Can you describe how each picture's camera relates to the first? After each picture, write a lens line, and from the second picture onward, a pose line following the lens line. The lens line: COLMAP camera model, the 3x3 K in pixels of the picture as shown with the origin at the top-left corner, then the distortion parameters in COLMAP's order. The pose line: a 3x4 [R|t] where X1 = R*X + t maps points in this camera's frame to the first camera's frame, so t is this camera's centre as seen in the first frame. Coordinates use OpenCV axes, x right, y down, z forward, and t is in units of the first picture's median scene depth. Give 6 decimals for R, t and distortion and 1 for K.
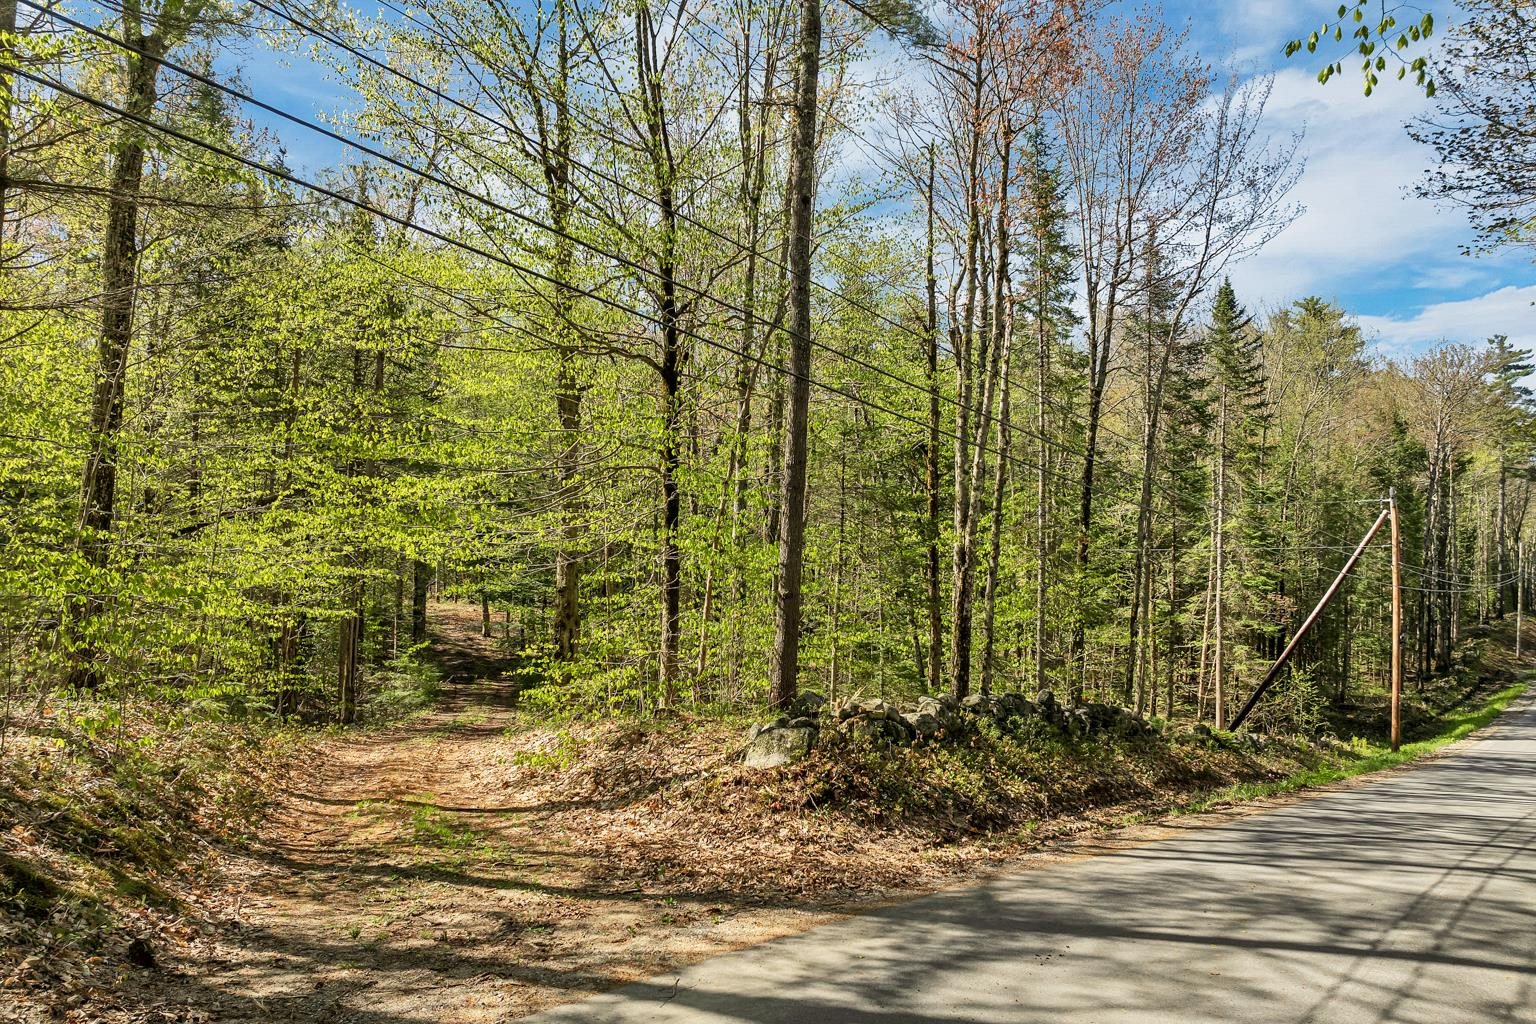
lens RADIAL K [[1105.9, 0, 766.0], [0, 1105.9, 573.3], [0, 0, 1]] dist [-0.046153, 0.012950]
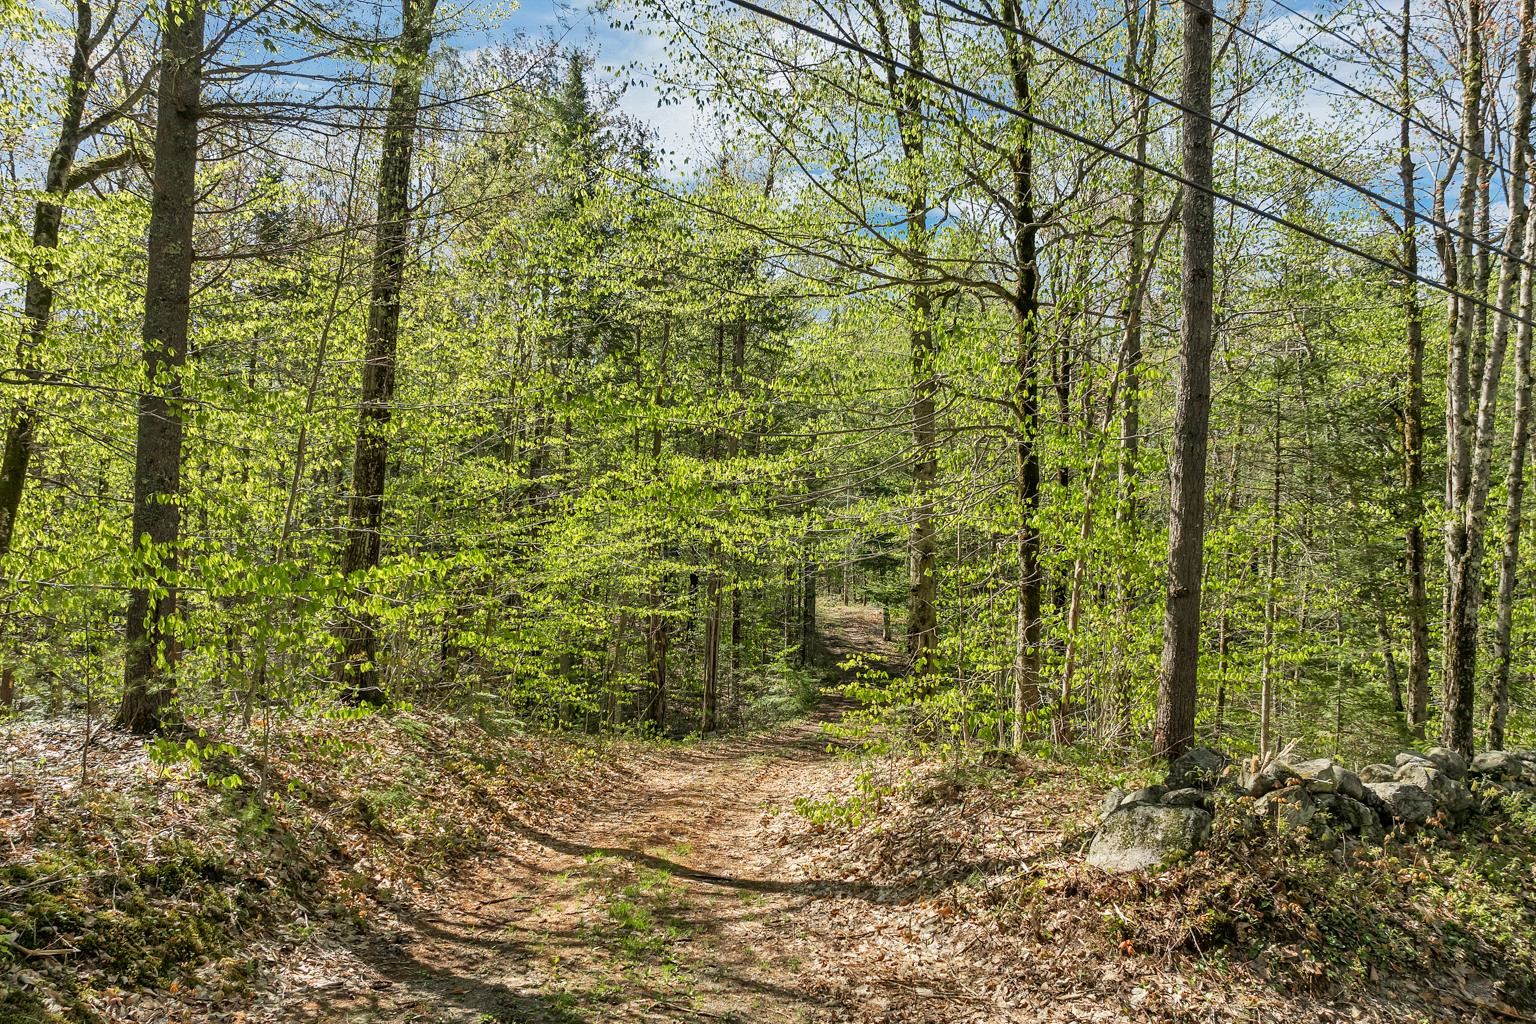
lens RADIAL K [[1105.9, 0, 766.0], [0, 1105.9, 573.3], [0, 0, 1]] dist [-0.046153, 0.012950]
pose [[0.927965, -0.004192, -0.372643, 0.040298], [0.003018, 0.999988, -0.003733, 0.011103], [0.372654, 0.002339, 0.927967, 0.318937]]
